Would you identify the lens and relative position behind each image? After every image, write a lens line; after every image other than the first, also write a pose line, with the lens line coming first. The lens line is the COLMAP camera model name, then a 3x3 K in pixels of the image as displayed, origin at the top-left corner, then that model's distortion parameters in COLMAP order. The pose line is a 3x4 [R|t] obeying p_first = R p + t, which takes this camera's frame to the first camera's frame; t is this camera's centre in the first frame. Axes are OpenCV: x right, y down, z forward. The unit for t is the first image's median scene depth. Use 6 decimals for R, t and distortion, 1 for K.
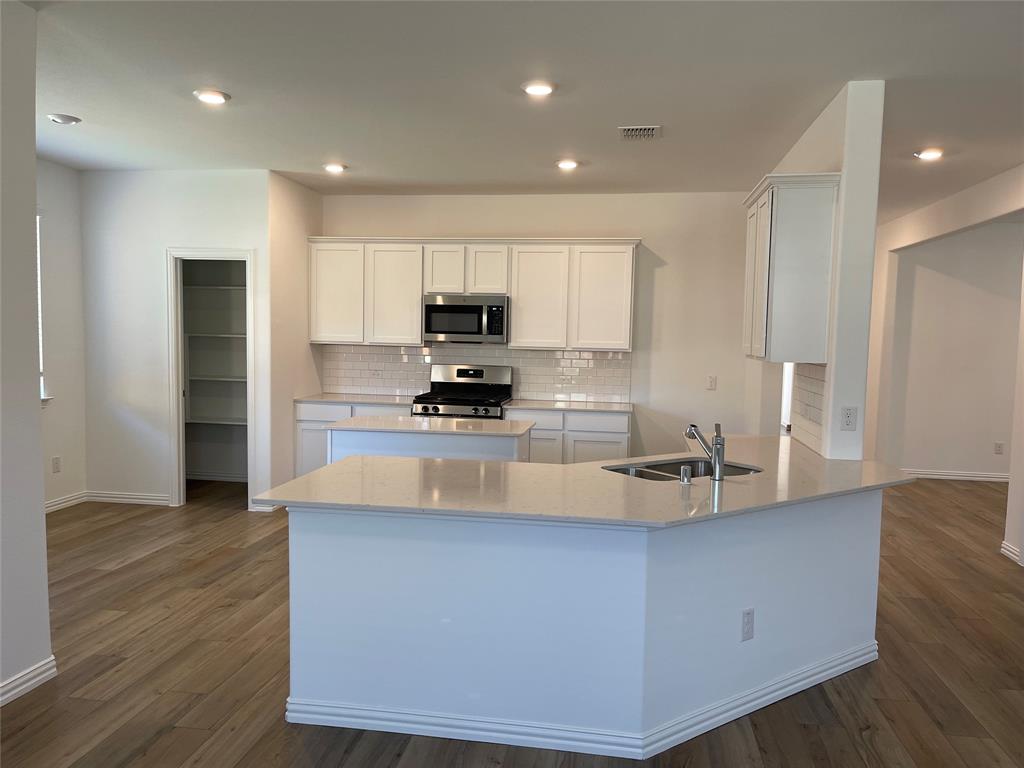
lens RADIAL K [[780.6, 0, 512.0], [0, 780.6, 384.0], [0, 0, 1]] dist [0.006828, 0.001539]
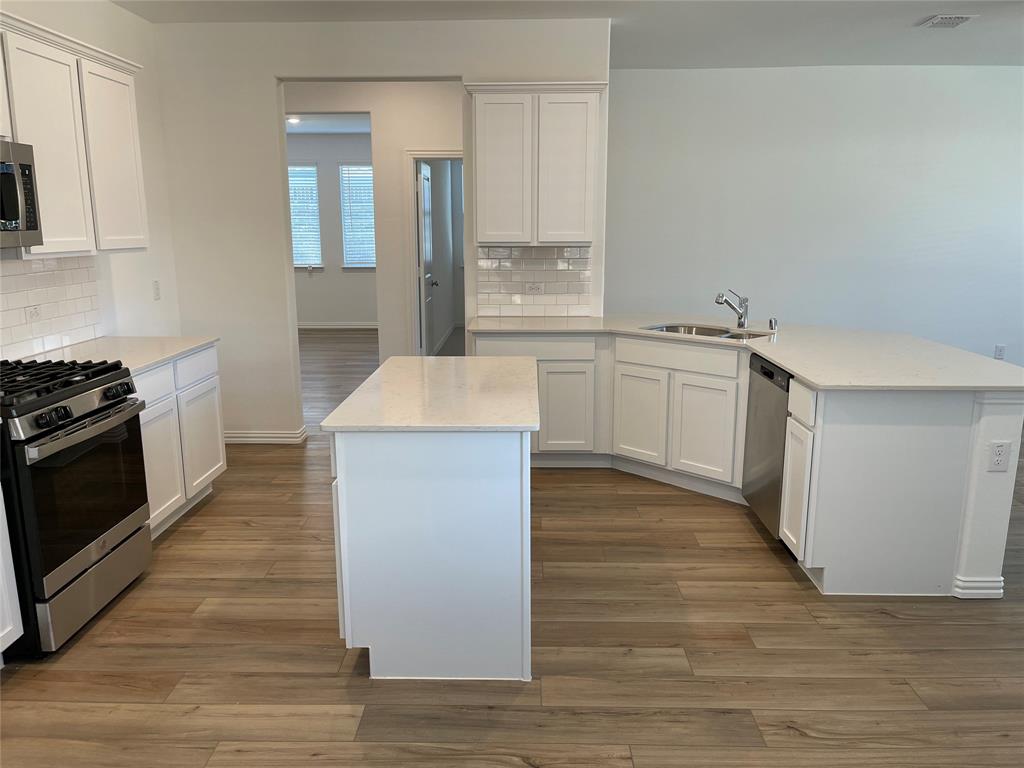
lens RADIAL K [[780.6, 0, 512.0], [0, 780.6, 384.0], [0, 0, 1]] dist [0.006828, 0.001539]
pose [[-0.132178, -0.220025, 0.966498, -0.508705], [0.062177, 0.971292, 0.229619, -0.062940], [-0.989274, 0.090444, -0.114703, 0.762850]]
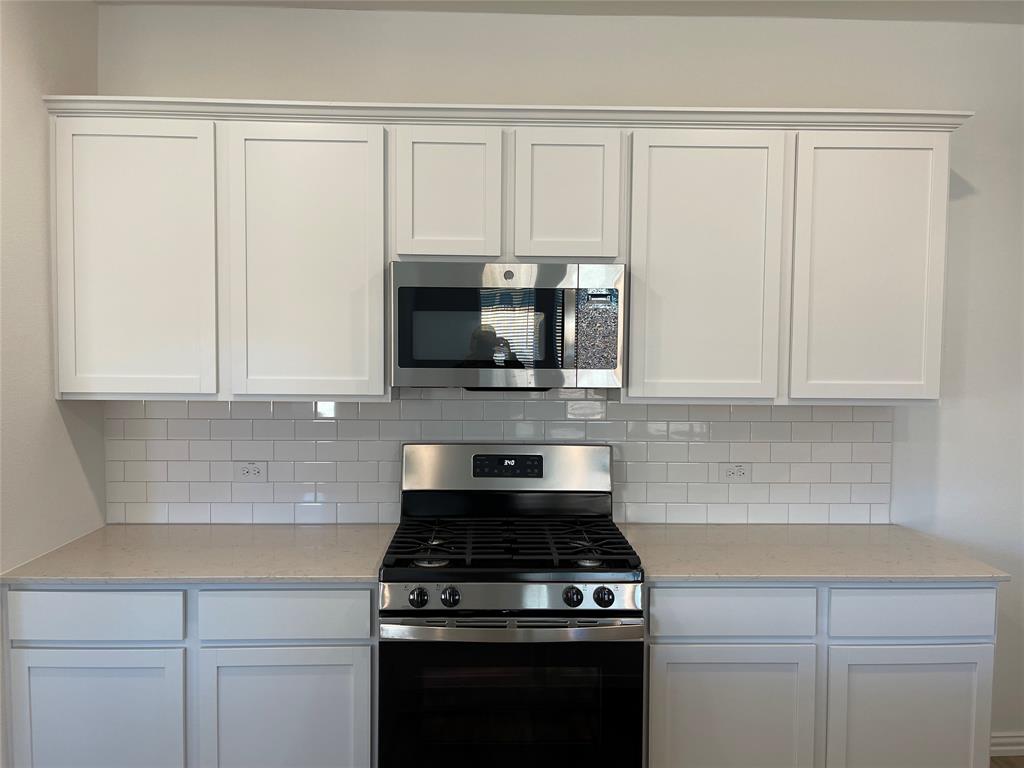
lens RADIAL K [[804.1, 0, 512.0], [0, 804.1, 384.0], [0, 0, 1]] dist [0.006752, 0.000990]
pose [[0.982588, -0.023069, 0.184362, -0.127867], [0.024903, 0.999661, -0.007637, -0.053162], [-0.184124, 0.012095, 0.982829, 0.620816]]
